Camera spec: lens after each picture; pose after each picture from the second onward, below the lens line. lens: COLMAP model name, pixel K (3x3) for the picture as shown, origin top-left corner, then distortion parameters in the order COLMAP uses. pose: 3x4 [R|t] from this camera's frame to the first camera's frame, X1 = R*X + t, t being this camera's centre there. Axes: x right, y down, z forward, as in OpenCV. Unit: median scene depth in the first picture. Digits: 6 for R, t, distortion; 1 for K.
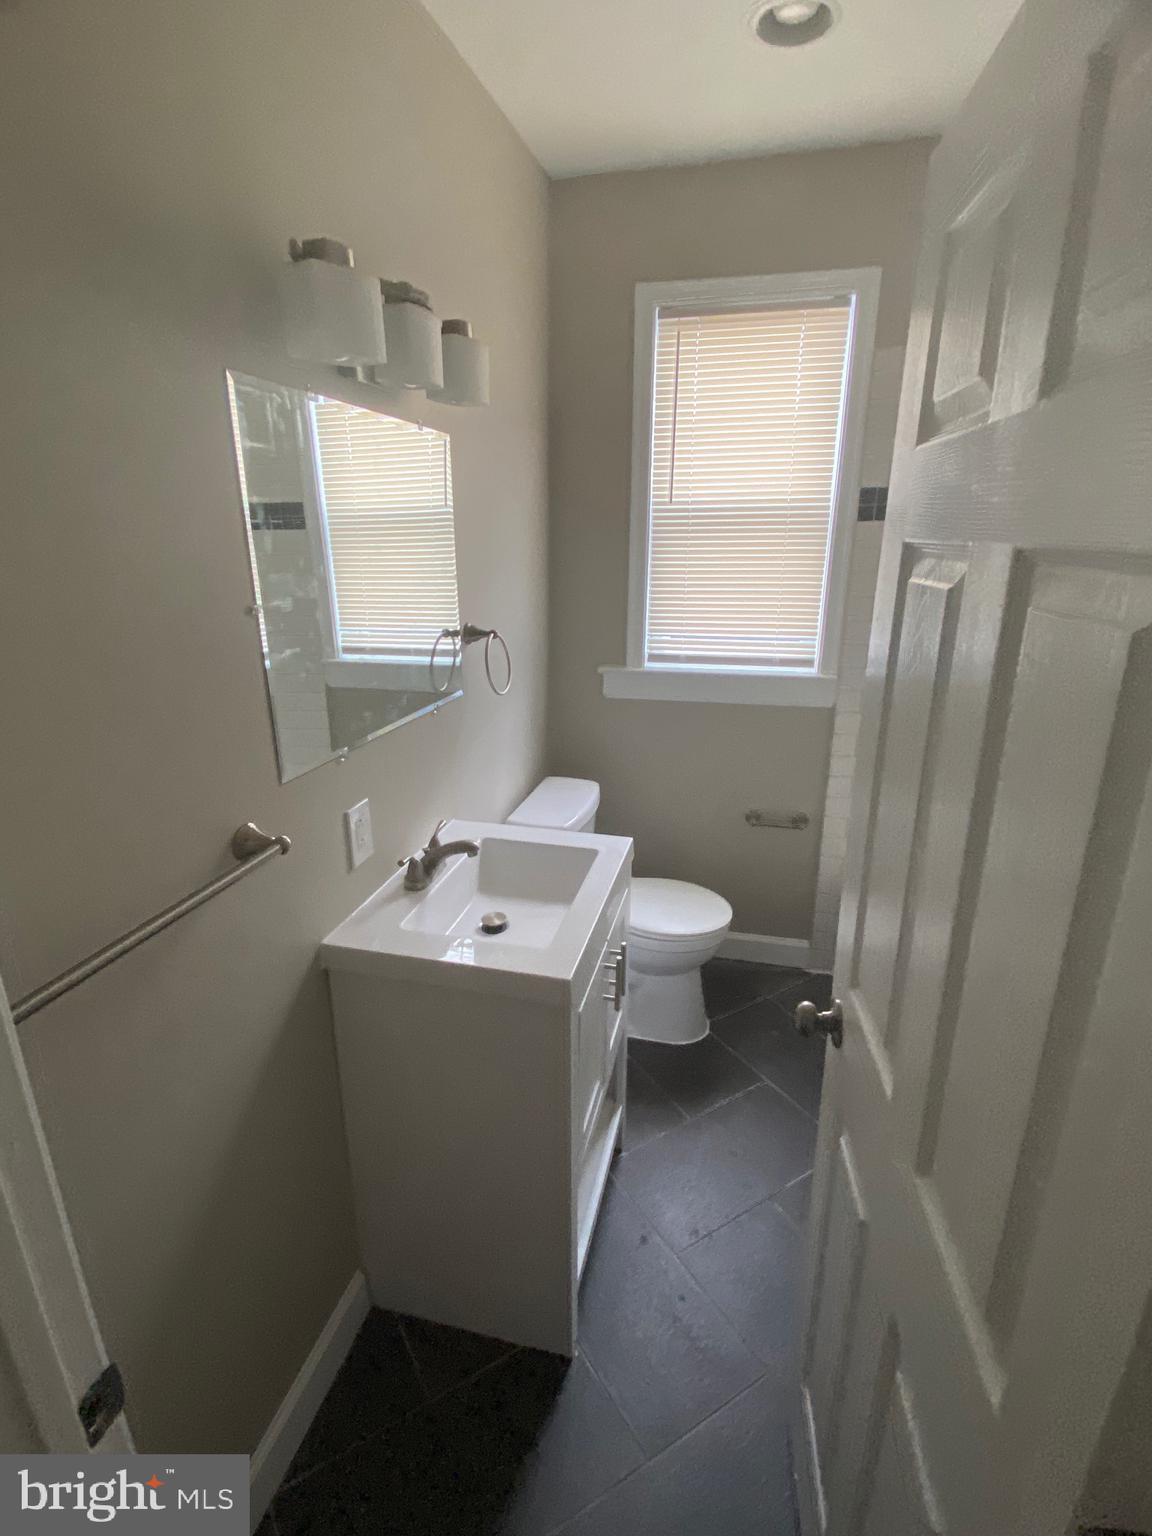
lens RADIAL K [[739.6, 0, 570.3], [0, 739.6, 760.0], [0, 0, 1]] dist [0.023590, -0.019187]
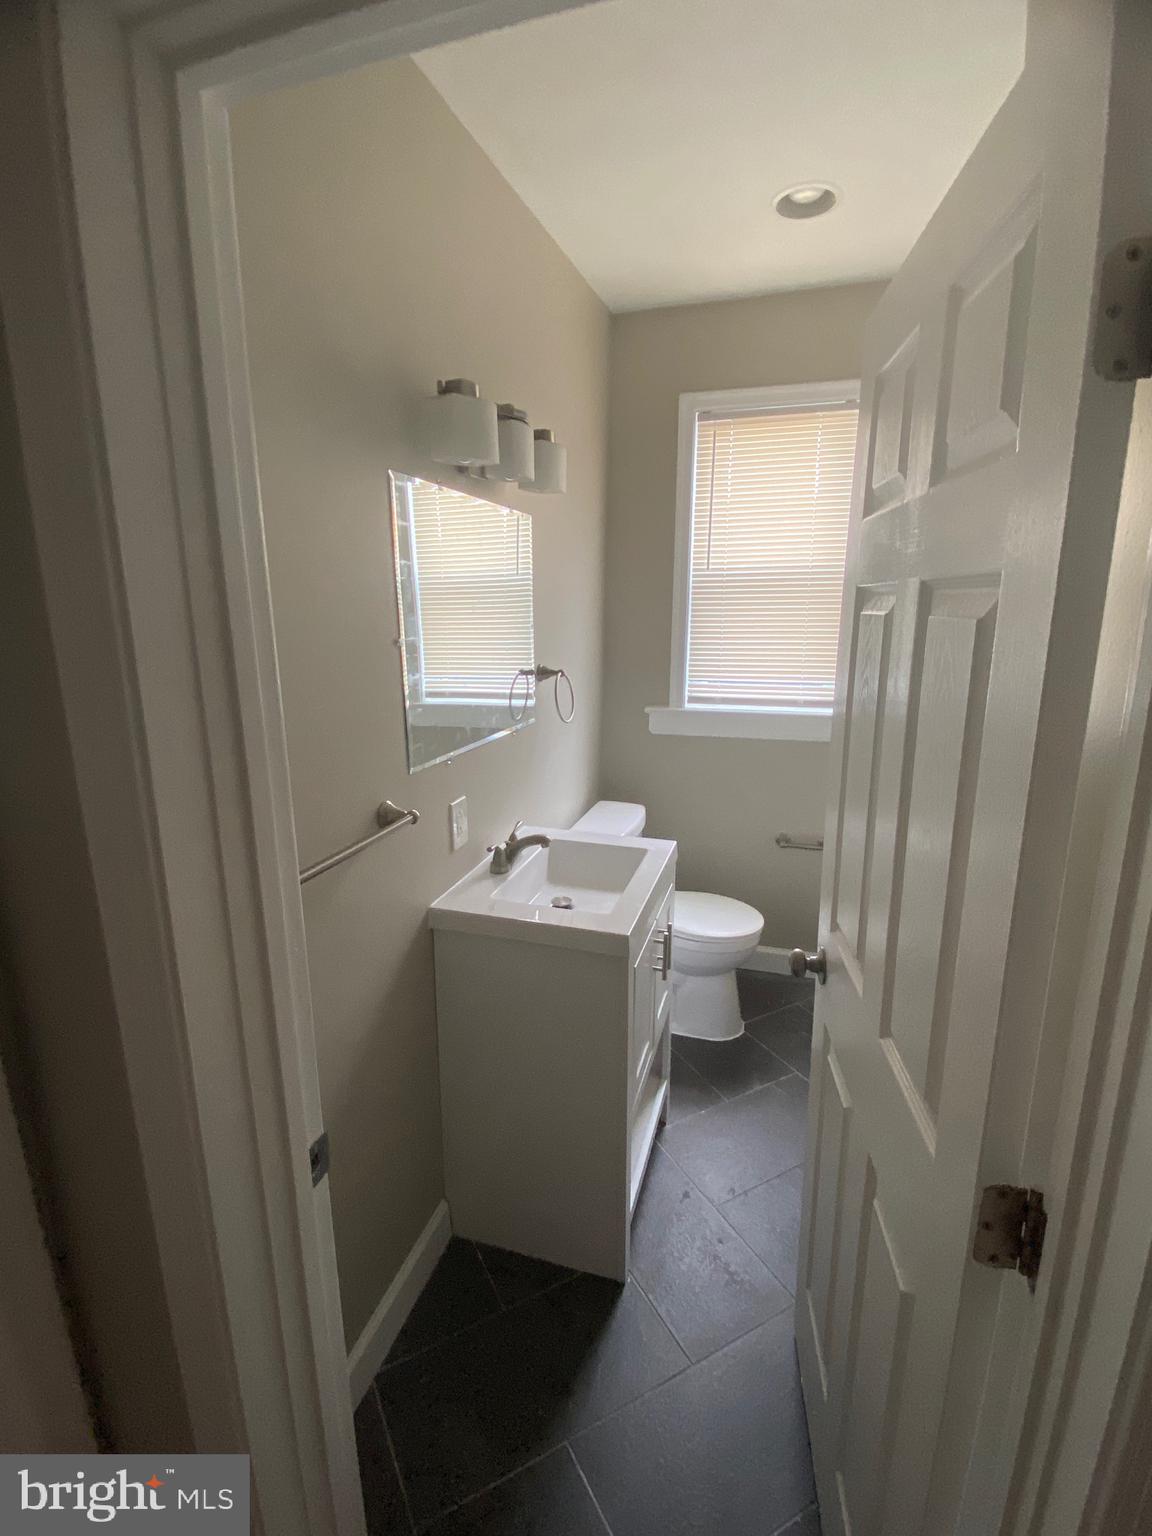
lens RADIAL K [[702.2, 0, 566.7], [0, 702.2, 756.4], [0, 0, 1]] dist [0.027701, 0.000011]
pose [[0.998048, 0.010023, -0.061638, -0.025079], [-0.015188, 0.996358, -0.083910, 0.071089], [0.060572, 0.084682, 0.994565, -0.154199]]
